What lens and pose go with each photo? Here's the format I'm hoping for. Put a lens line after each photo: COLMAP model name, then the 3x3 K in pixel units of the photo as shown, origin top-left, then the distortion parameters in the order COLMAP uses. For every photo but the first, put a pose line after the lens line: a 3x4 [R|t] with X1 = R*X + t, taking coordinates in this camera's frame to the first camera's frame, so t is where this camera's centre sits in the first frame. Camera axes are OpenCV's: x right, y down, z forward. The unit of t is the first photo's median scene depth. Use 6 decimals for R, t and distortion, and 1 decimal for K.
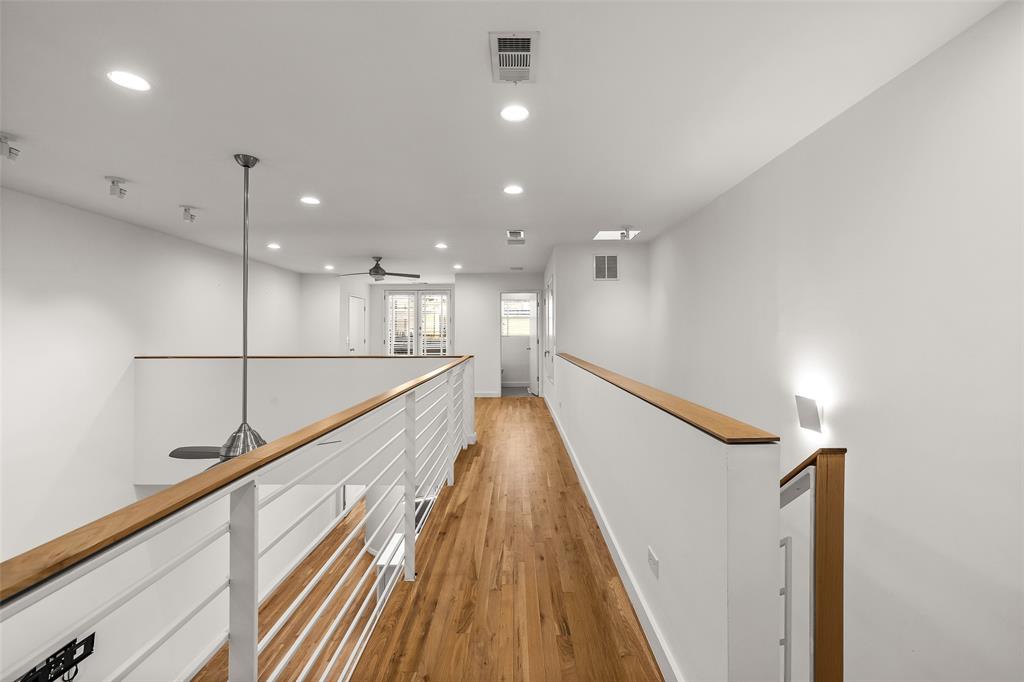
lens RADIAL K [[452.9, 0, 515.6], [0, 452.9, 327.7], [0, 0, 1]] dist [0.002108, 0.000083]
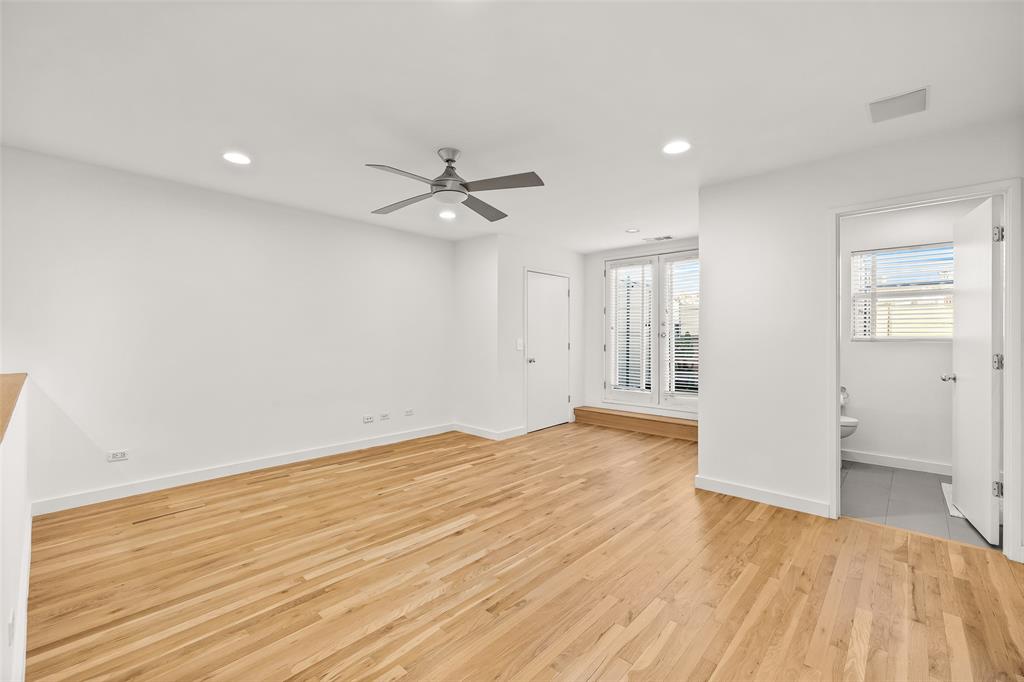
lens RADIAL K [[452.9, 0, 513.3], [0, 452.9, 343.1], [0, 0, 1]] dist [0.002108, 0.000083]
pose [[0.740788, 0.011398, -0.671642, 0.029818], [0.010375, 0.999543, 0.028405, 0.014379], [0.671659, -0.028010, 0.740331, 1.133042]]
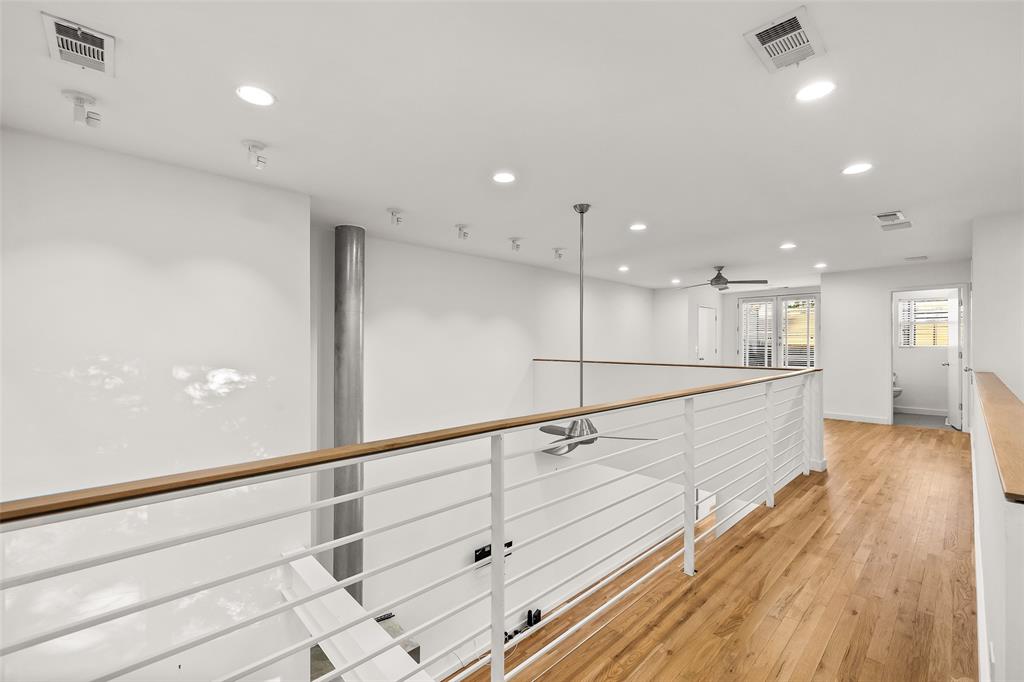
lens RADIAL K [[452.9, 0, 517.0], [0, 452.9, 342.2], [0, 0, 1]] dist [0.002108, 0.000083]
pose [[0.690877, 0.001240, -0.722971, 0.169521], [0.006911, 0.999942, 0.008319, -0.001185], [0.722939, -0.010744, 0.690828, -0.017085]]
